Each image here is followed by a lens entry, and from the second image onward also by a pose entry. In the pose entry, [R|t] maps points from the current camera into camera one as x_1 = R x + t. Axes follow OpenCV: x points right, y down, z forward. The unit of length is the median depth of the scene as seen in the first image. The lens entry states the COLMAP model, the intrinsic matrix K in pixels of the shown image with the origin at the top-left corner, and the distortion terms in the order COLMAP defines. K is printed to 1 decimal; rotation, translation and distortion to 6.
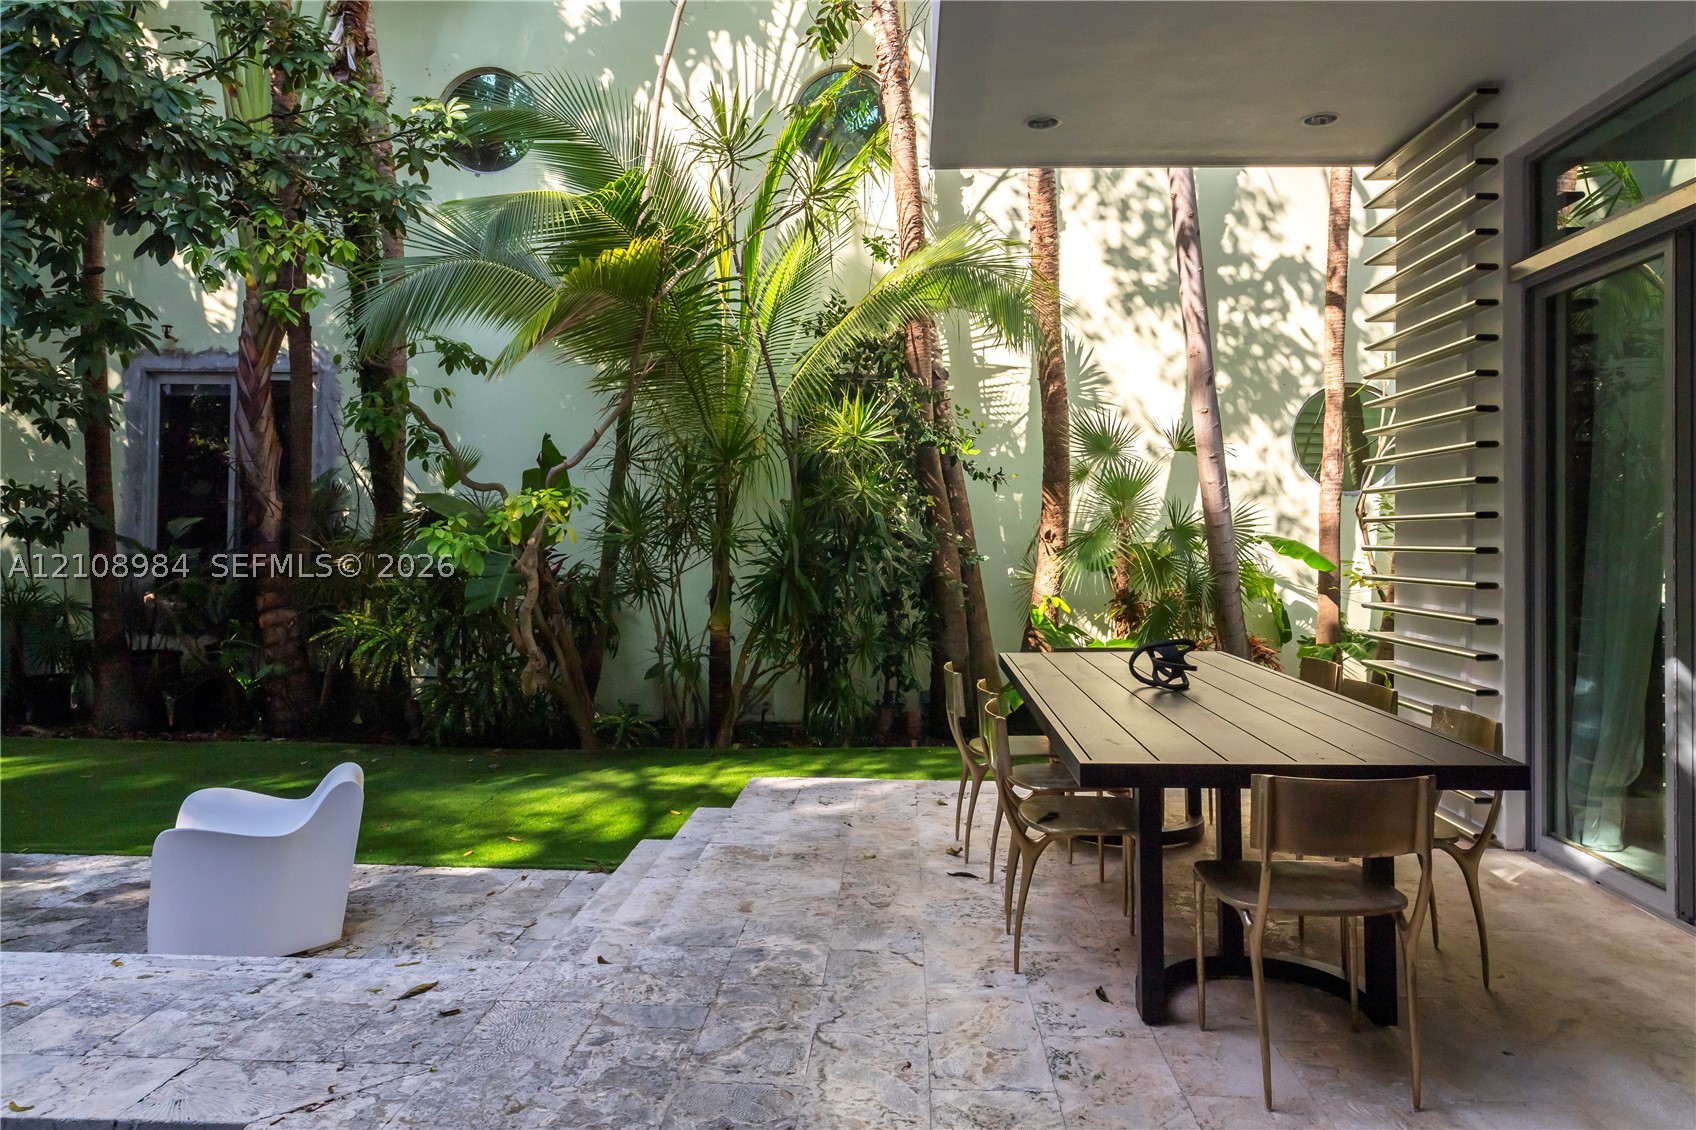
lens RADIAL K [[1126.6, 0, 848.6], [0, 1126.6, 555.6], [0, 0, 1]] dist [0.029378, -0.020304]
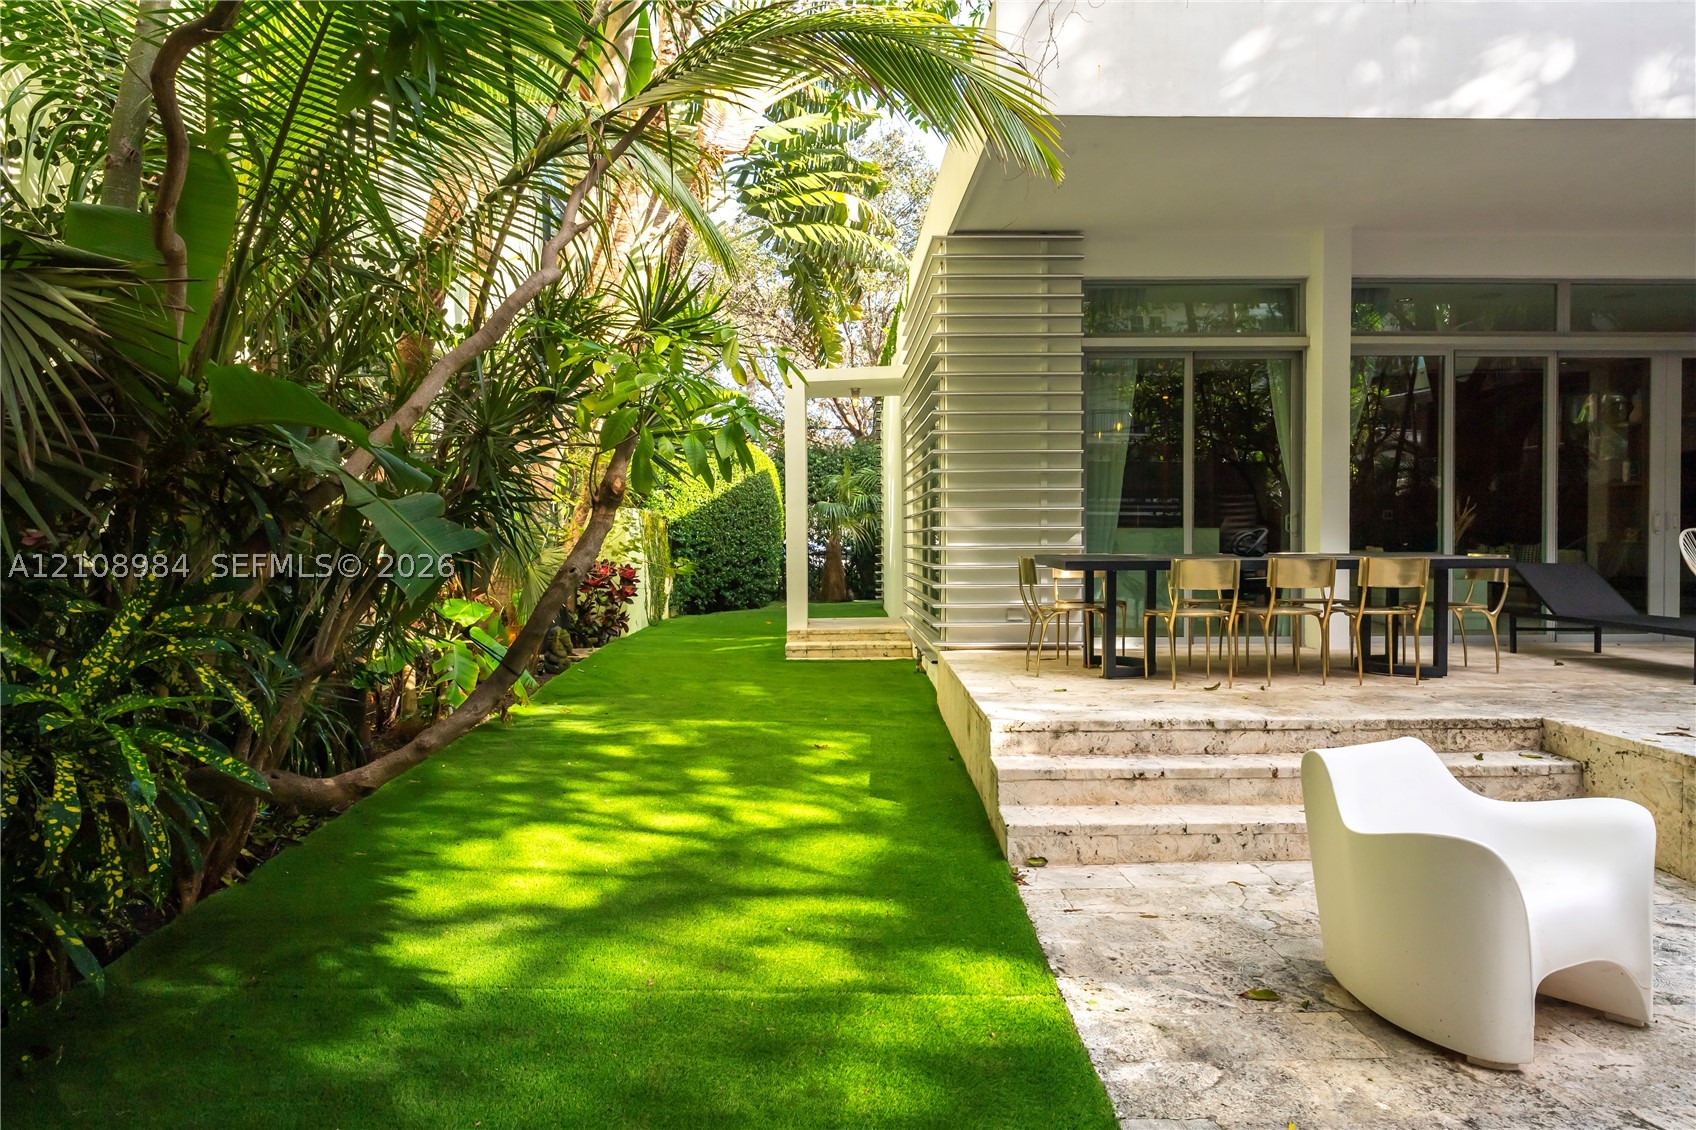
lens RADIAL K [[1126.6, 0, 833.5], [0, 1126.6, 560.8], [0, 0, 1]] dist [0.029378, -0.020304]
pose [[-0.067339, -0.026226, 0.997385, -1.045471], [0.016422, 0.999490, 0.027390, 0.045626], [-0.997595, 0.018224, -0.066874, 1.270378]]
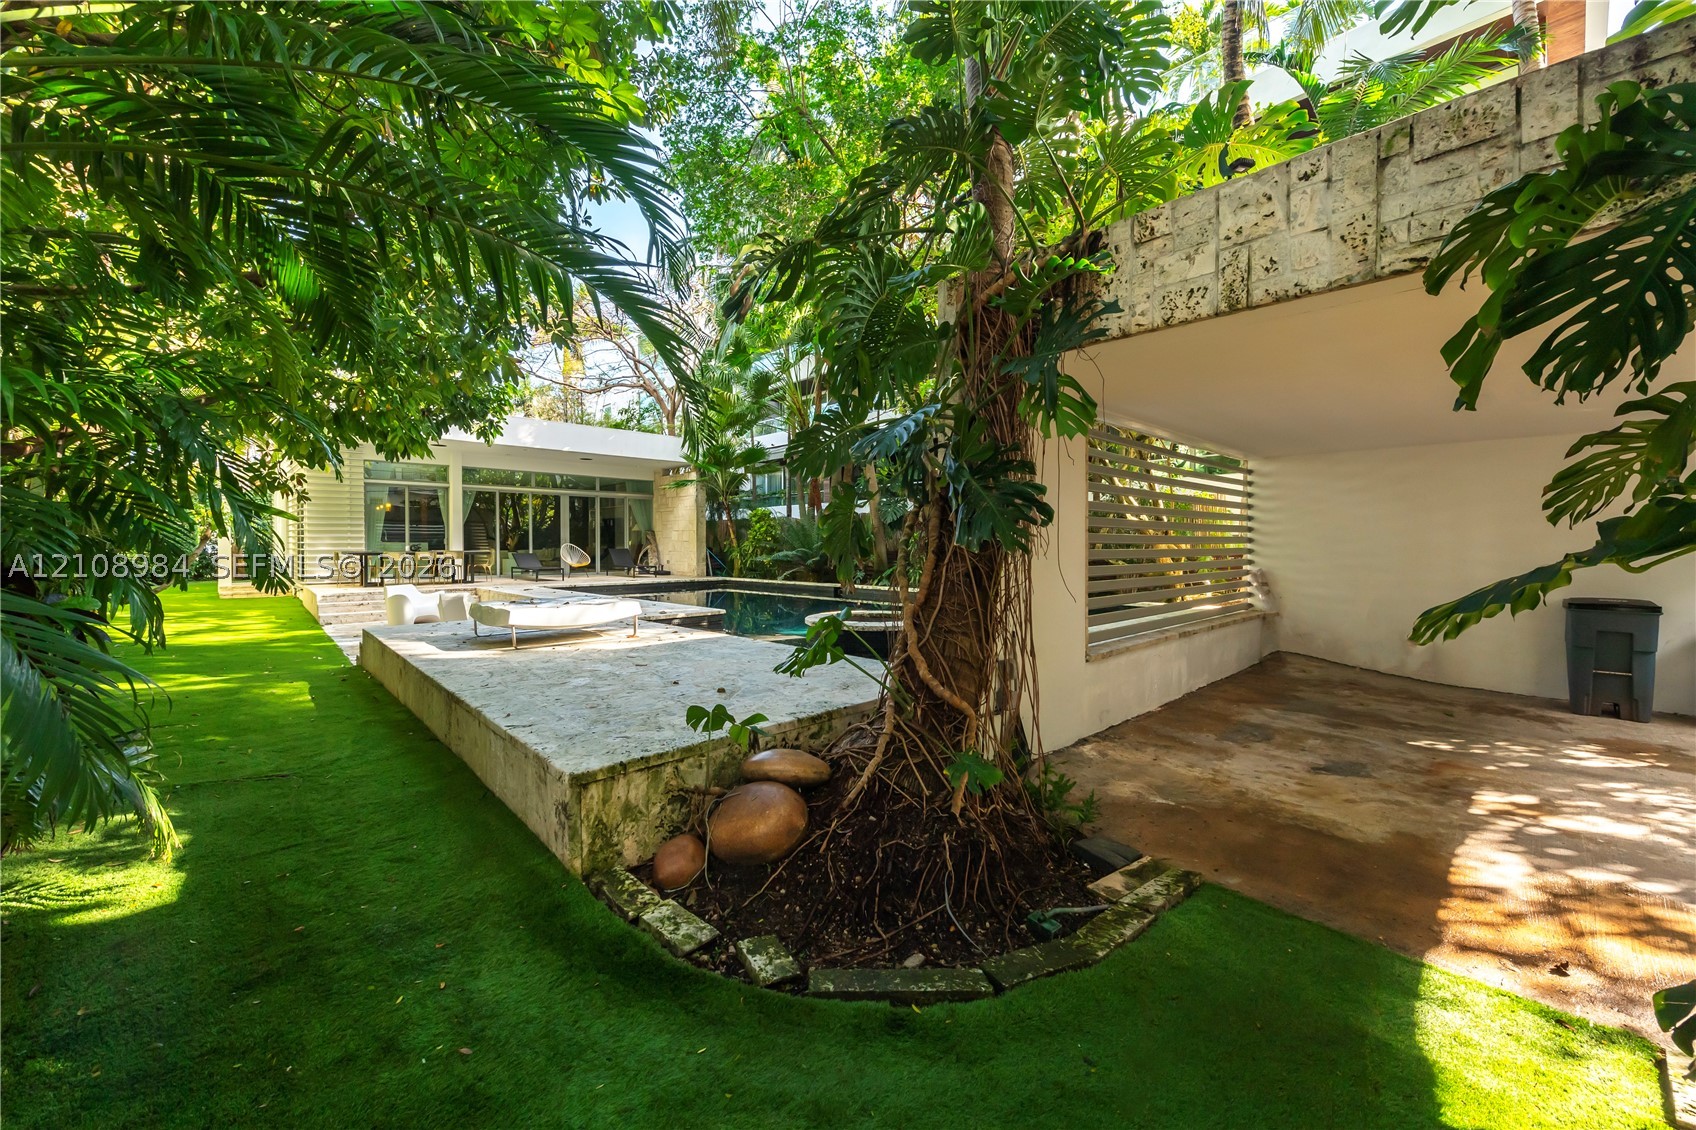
lens RADIAL K [[670.4, 0, 834.3], [0, 670.4, 542.2], [0, 0, 1]] dist [0.011497, -0.004695]
pose [[-0.724792, -0.009352, 0.688905, -2.870848], [0.000391, 0.999902, 0.013985, 0.009785], [-0.688968, 0.010406, -0.724717, 1.507798]]
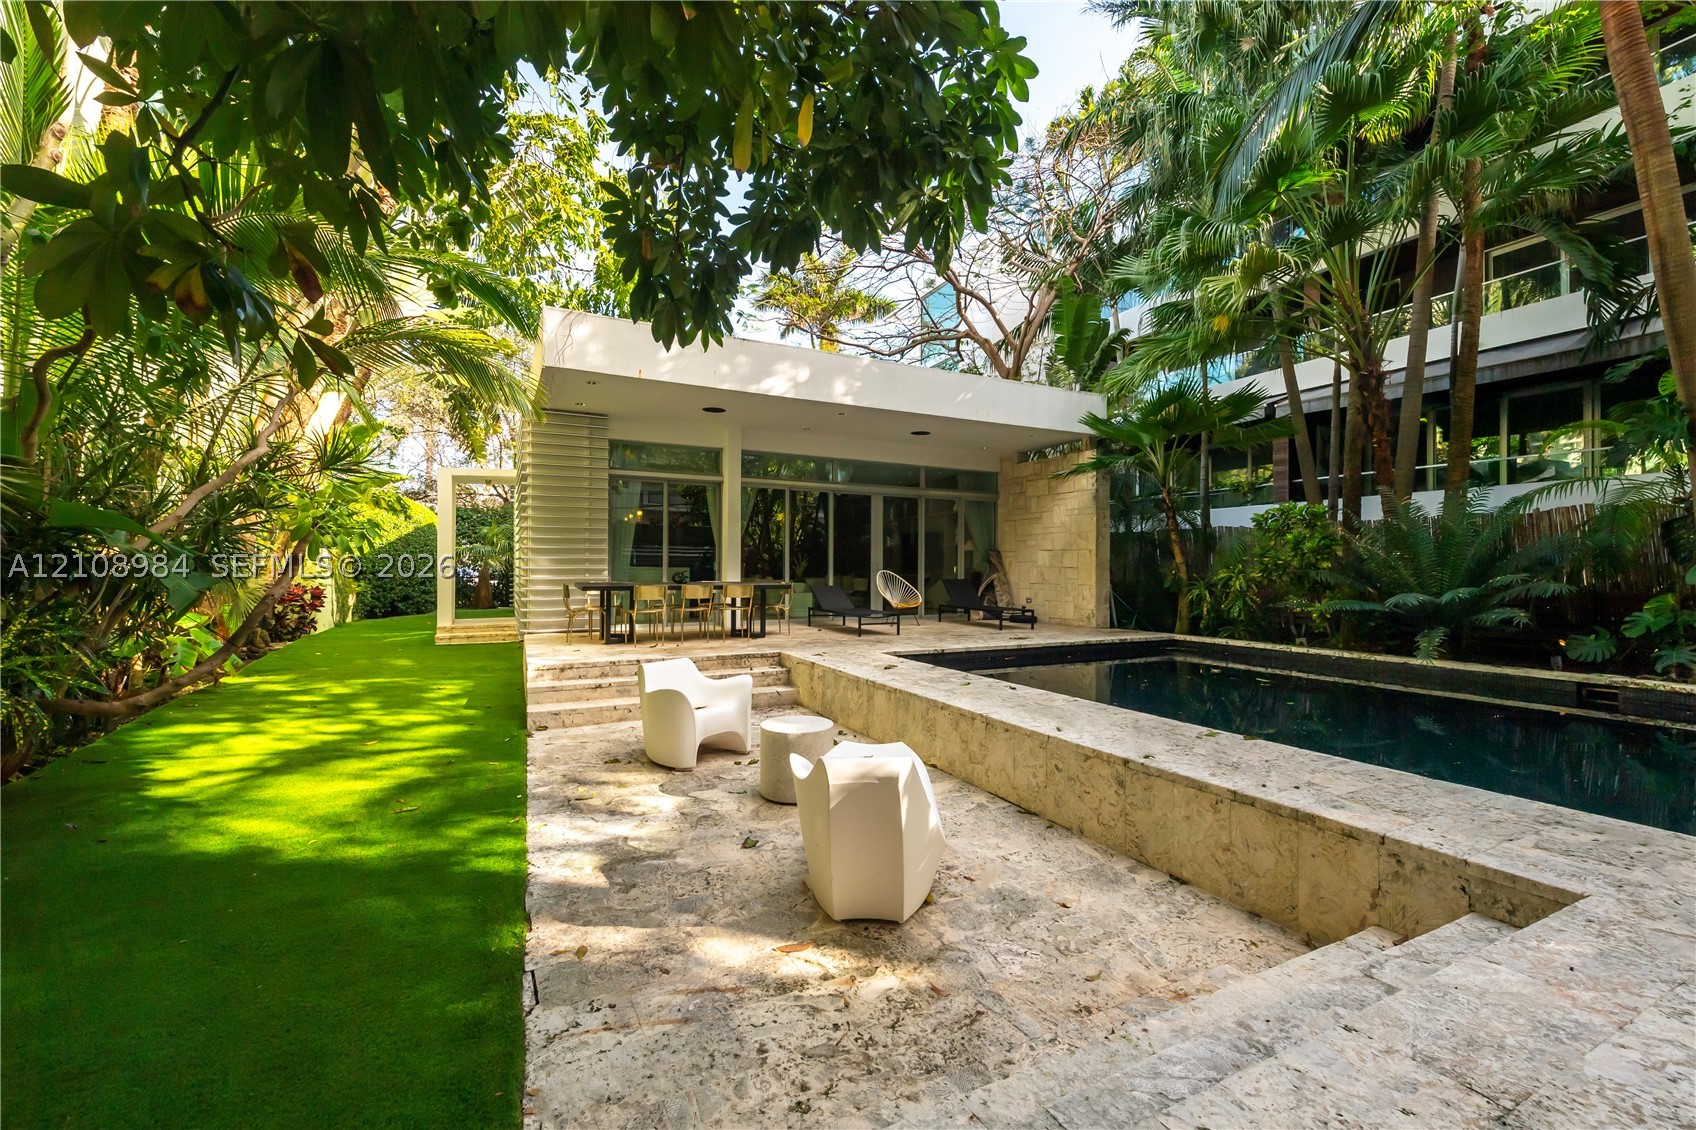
lens RADIAL K [[708.4, 0, 846.7], [0, 708.4, 560.2], [0, 0, 1]] dist [0.010259, -0.001502]
pose [[-0.497048, -0.002331, 0.867720, -1.460555], [0.001746, 0.999992, 0.003687, 0.022333], [-0.867721, 0.003348, -0.497040, 1.206984]]
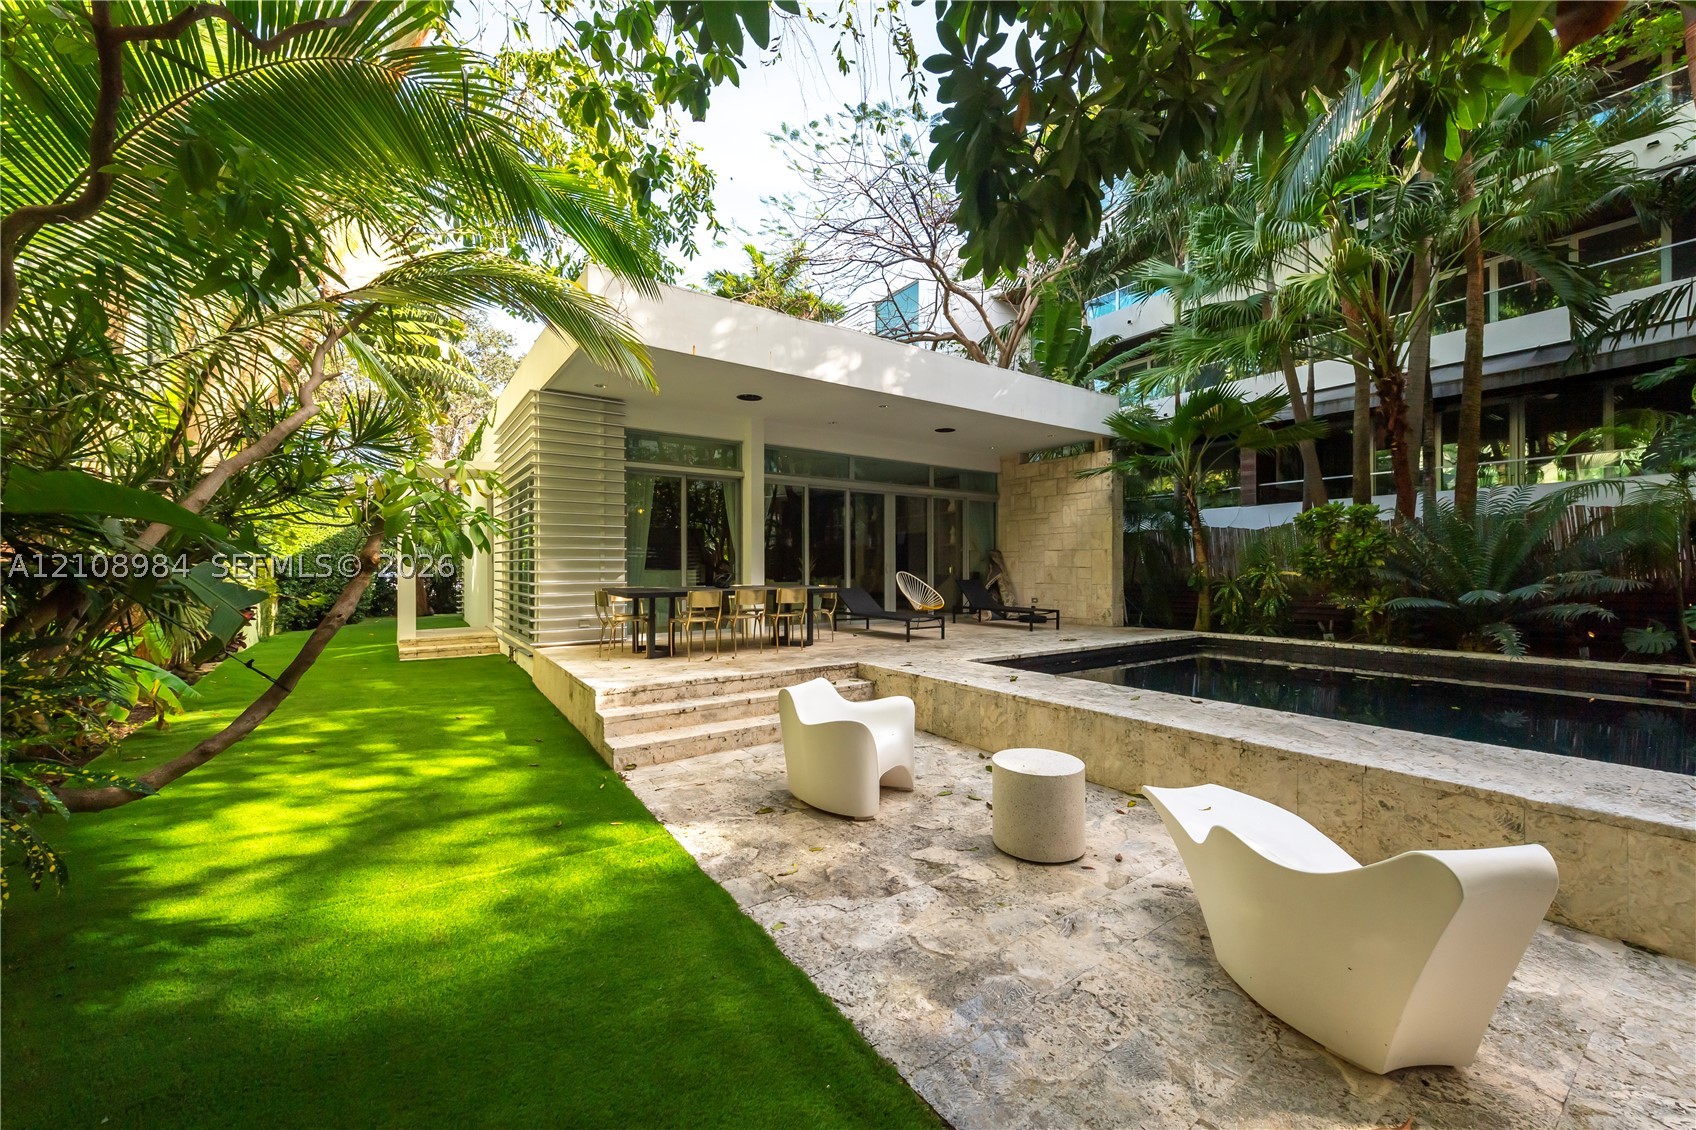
lens RADIAL K [[670.4, 0, 852.9], [0, 670.4, 566.6], [0, 0, 1]] dist [0.011497, -0.004695]
pose [[-0.618916, -0.005430, 0.785439, -1.099347], [0.006860, 0.999901, 0.012318, 0.021307], [-0.785427, 0.013012, -0.618817, 1.384481]]
